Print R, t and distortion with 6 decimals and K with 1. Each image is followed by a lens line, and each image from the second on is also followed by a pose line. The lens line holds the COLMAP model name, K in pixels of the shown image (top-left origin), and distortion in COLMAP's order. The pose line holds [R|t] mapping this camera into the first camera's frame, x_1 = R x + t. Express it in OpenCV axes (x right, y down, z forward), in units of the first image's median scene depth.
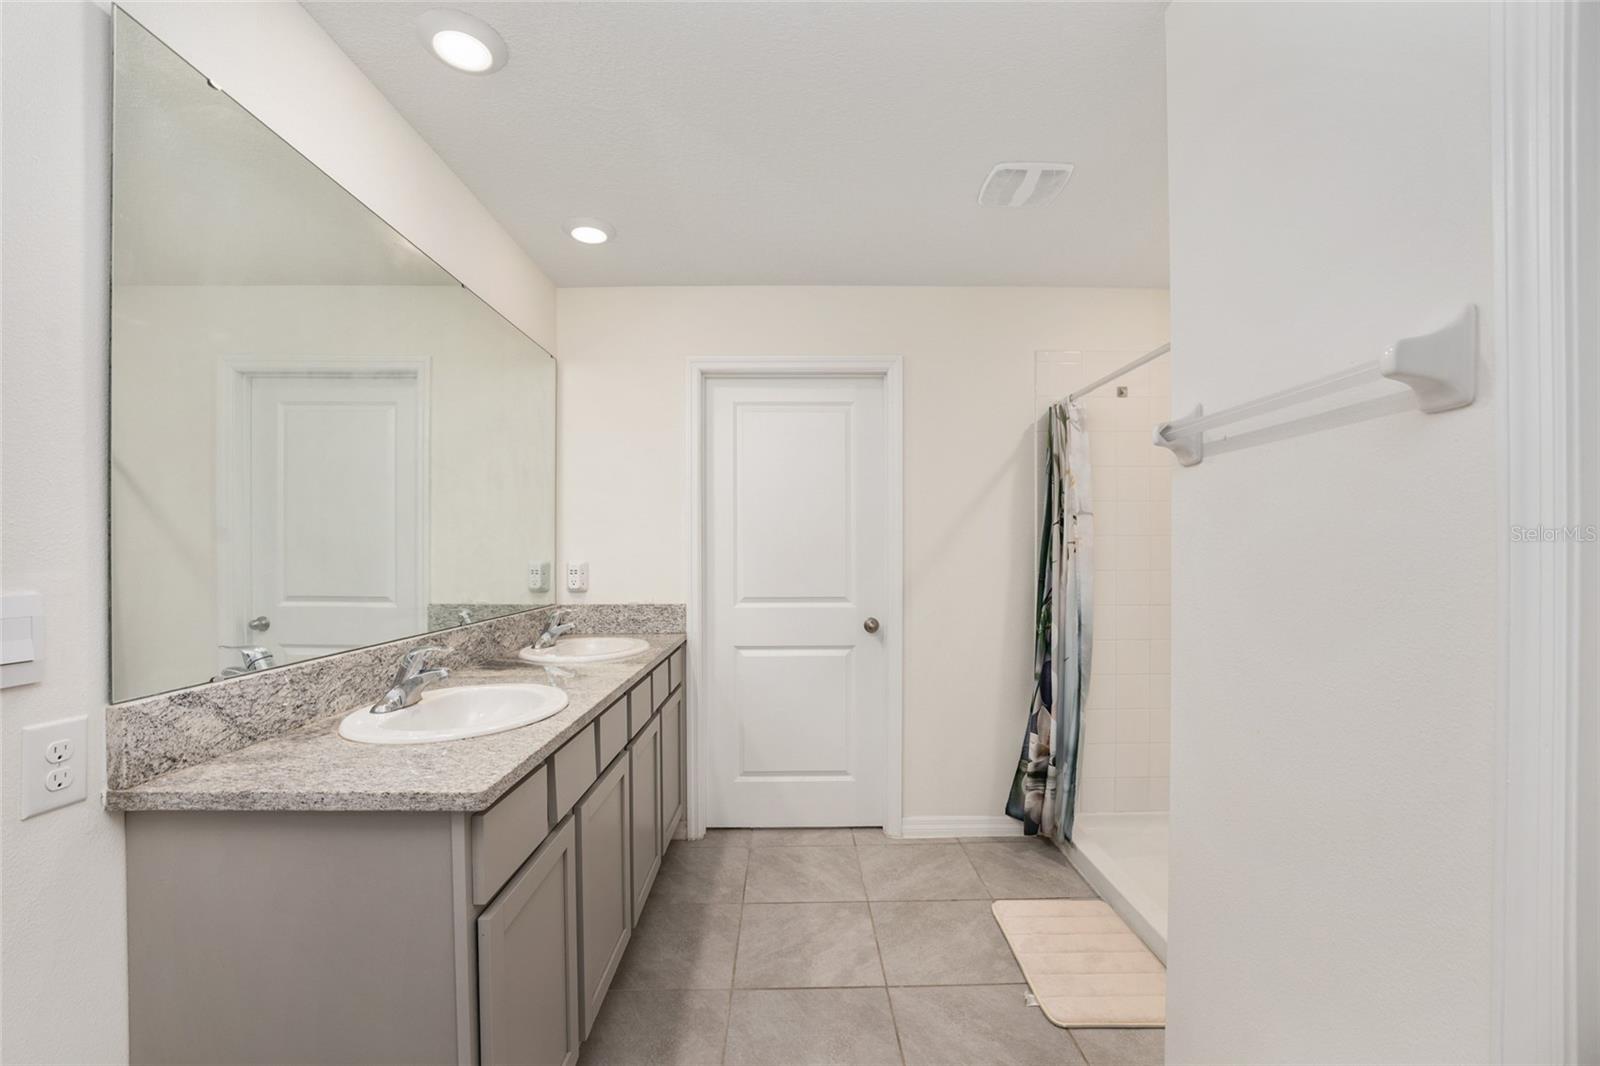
lens RADIAL K [[645.0, 0, 811.1], [0, 645.0, 550.5], [0, 0, 1]] dist [-0.026837, 0.002191]
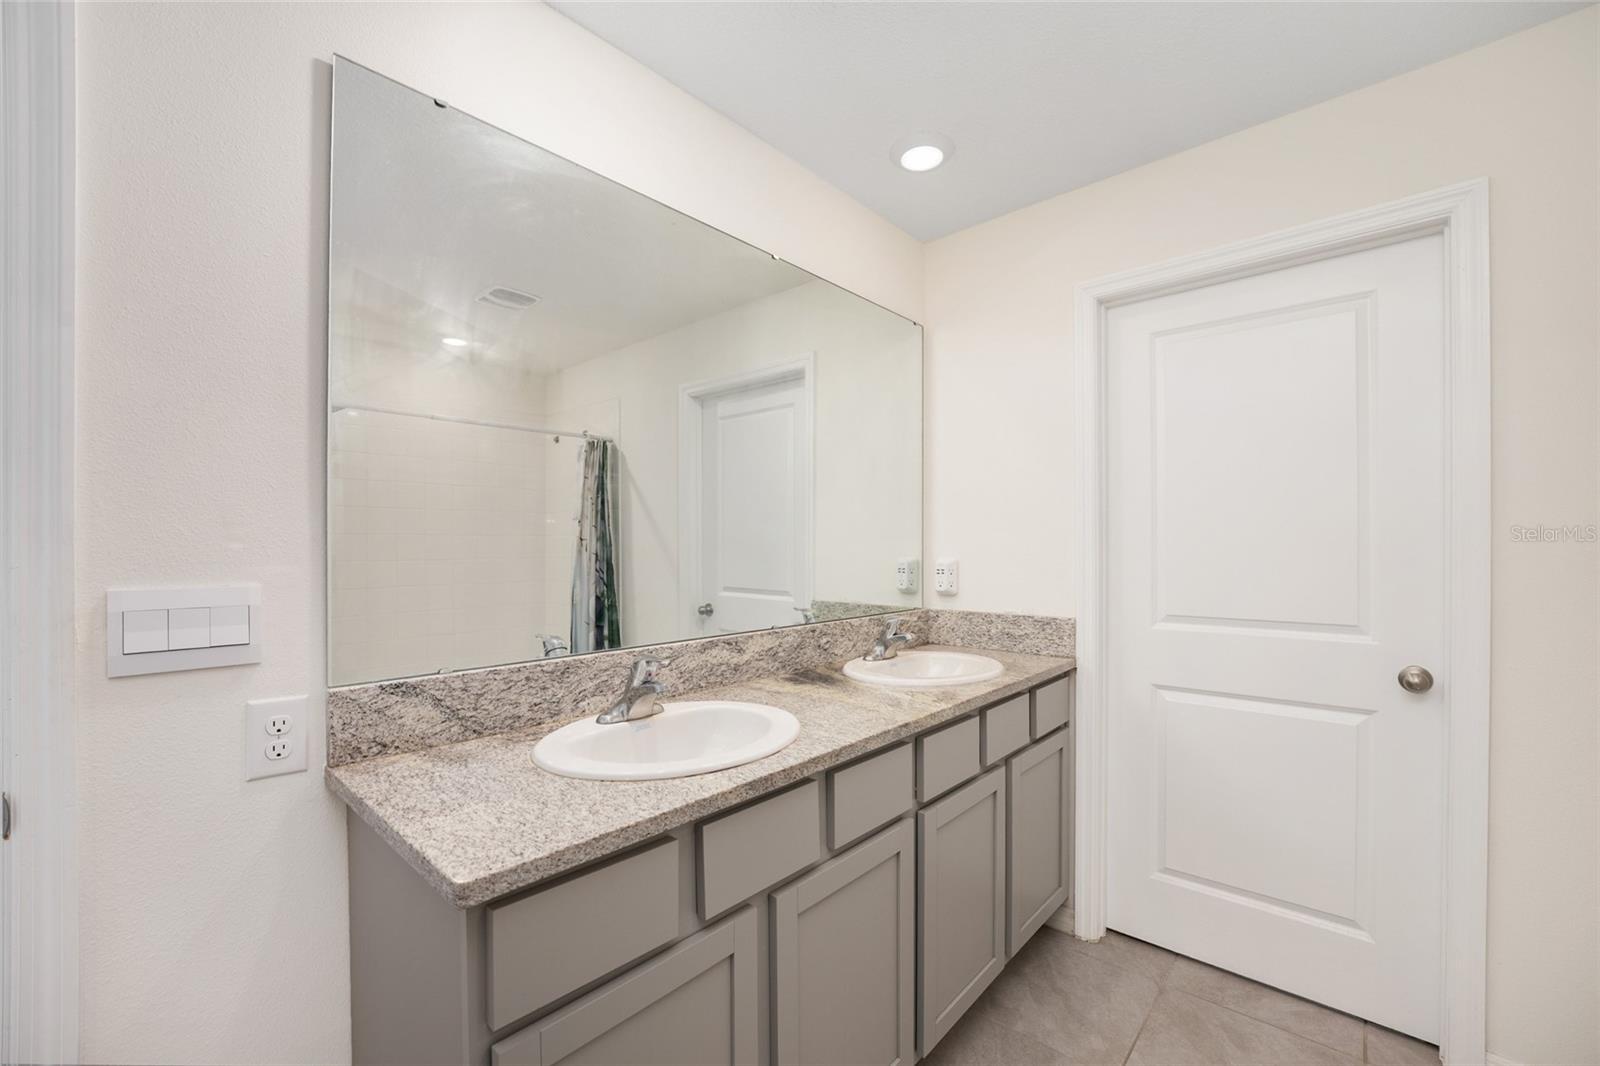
lens RADIAL K [[645.0, 0, 814.6], [0, 645.0, 548.6], [0, 0, 1]] dist [-0.026837, 0.002191]
pose [[0.732447, -0.000165, -0.680824, 0.127614], [0.001783, 0.999997, 0.001675, 0.001030], [0.680821, -0.002441, 0.732445, 0.371675]]
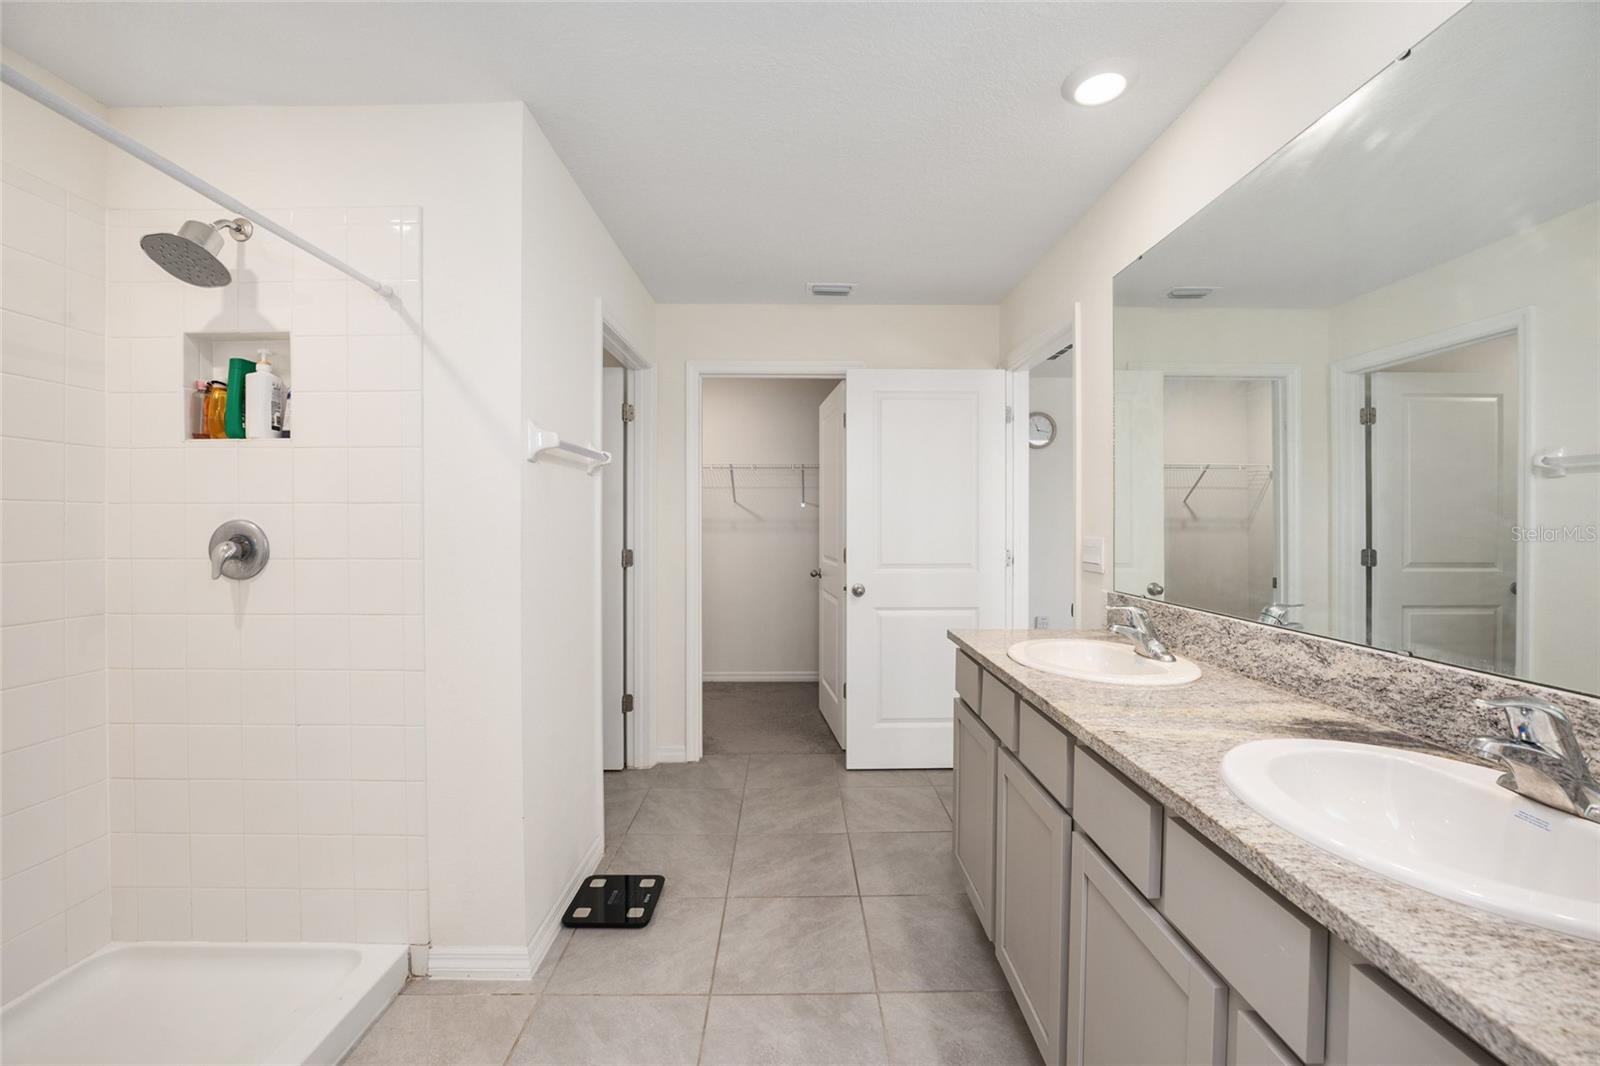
lens RADIAL K [[645.0, 0, 800.4], [0, 645.0, 523.2], [0, 0, 1]] dist [-0.026837, 0.002191]
pose [[-0.999726, -0.010677, 0.020844, -0.023838], [-0.010622, 0.999940, 0.002732, 0.005508], [-0.020872, 0.002510, -0.999779, 1.597301]]
